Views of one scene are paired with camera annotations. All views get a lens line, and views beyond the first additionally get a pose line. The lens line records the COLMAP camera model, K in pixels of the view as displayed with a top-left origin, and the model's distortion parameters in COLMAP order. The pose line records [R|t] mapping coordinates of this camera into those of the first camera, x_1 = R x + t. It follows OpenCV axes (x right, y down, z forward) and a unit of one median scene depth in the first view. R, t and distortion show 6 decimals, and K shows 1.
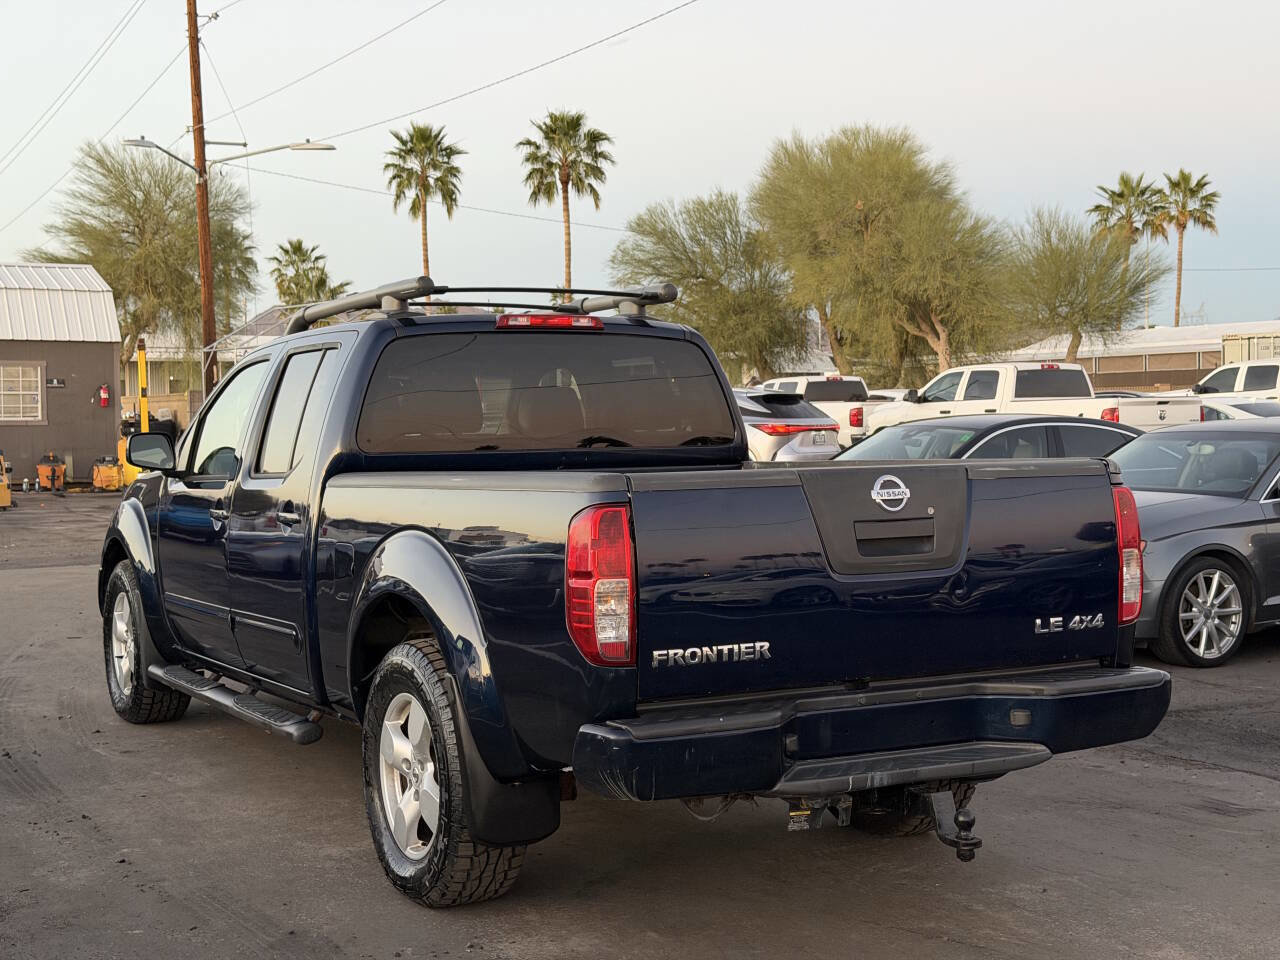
lens RADIAL K [[1772.9, 0, 646.7], [0, 1772.9, 485.9], [0, 0, 1]] dist [0.203846, -0.425433]
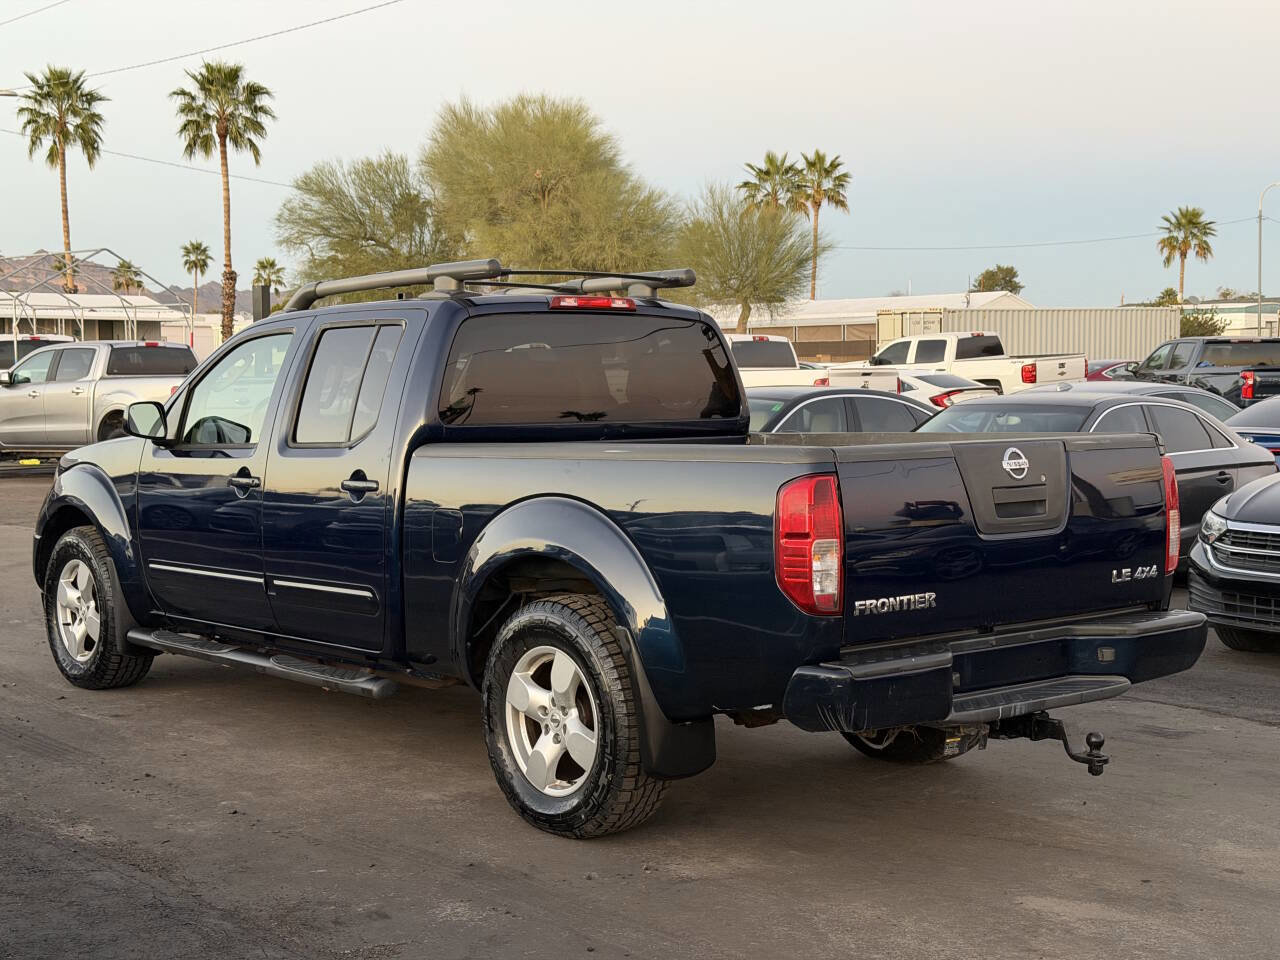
lens RADIAL K [[1772.9, 0, 646.7], [0, 1772.9, 485.9], [0, 0, 1]] dist [0.203846, -0.425433]
pose [[0.978825, -0.003416, 0.204672, -0.024764], [-0.000699, 0.999799, 0.020028, -0.000316], [-0.204699, -0.019747, 0.978626, -0.006461]]
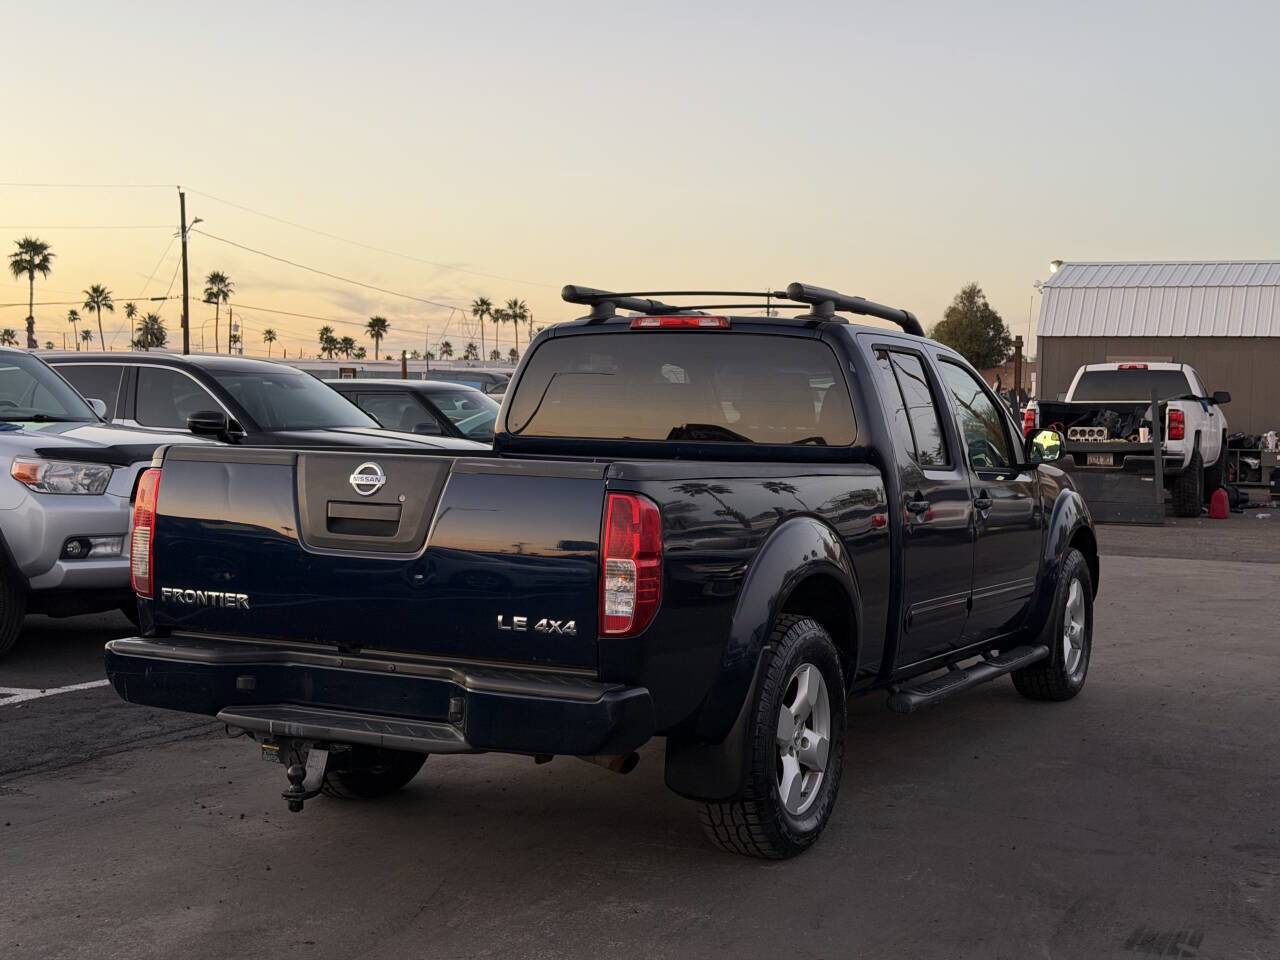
lens RADIAL K [[1771.5, 0, 640.0], [0, 1771.5, 480.0], [0, 0, 1]] dist [0.201811, -0.387386]
pose [[0.562372, 0.062030, -0.824555, 0.083909], [-0.064142, 0.997450, 0.031290, -0.002968], [0.824393, 0.035292, 0.564916, 0.038313]]
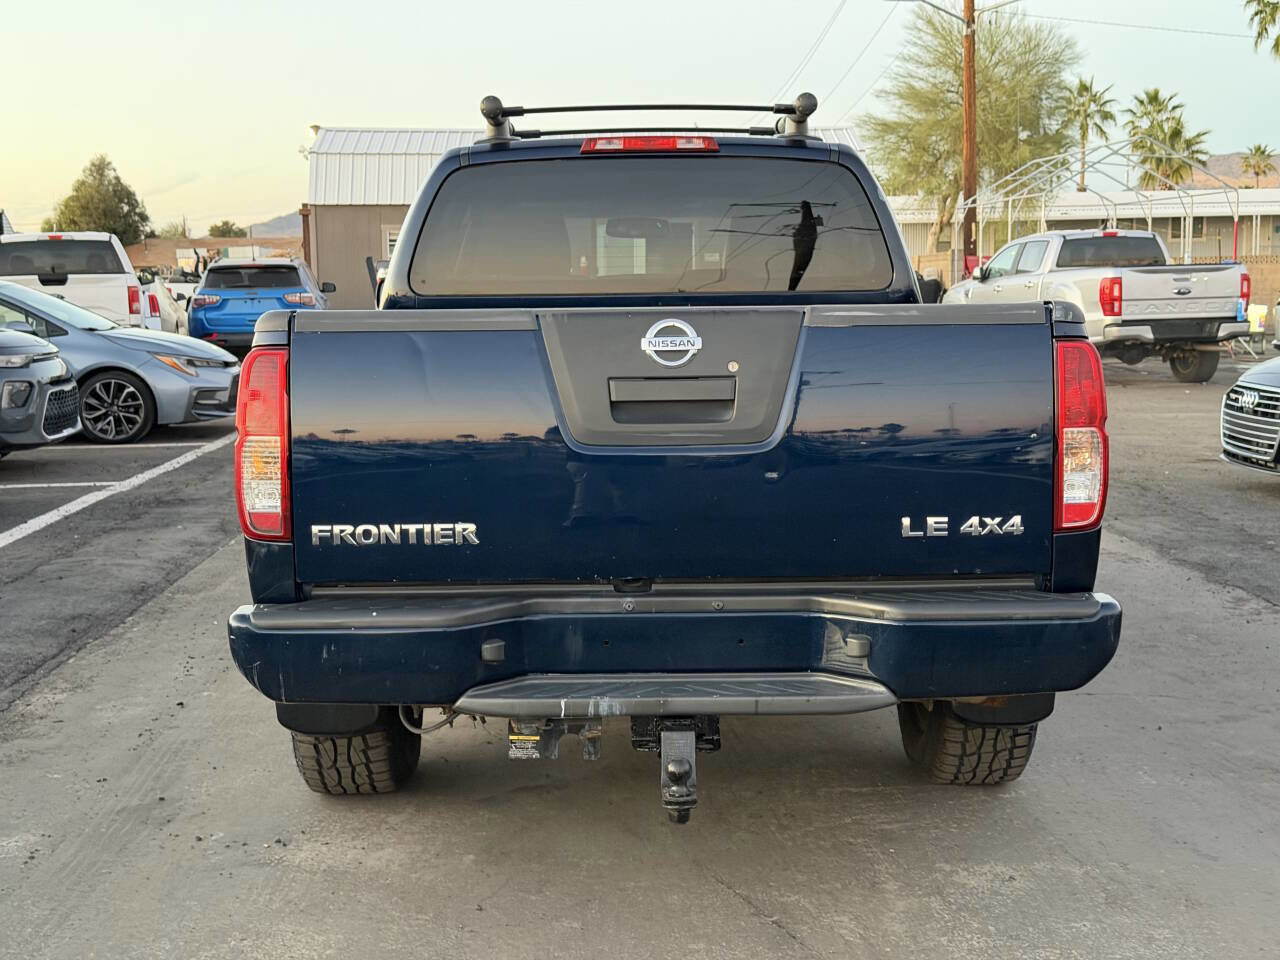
lens RADIAL K [[1771.5, 0, 640.0], [0, 1771.5, 480.0], [0, 0, 1]] dist [0.201811, -0.387386]
pose [[0.883561, 0.053326, -0.465269, 0.035804], [-0.019182, 0.996783, 0.077818, 0.000282], [0.467922, -0.059832, 0.881742, 0.023216]]
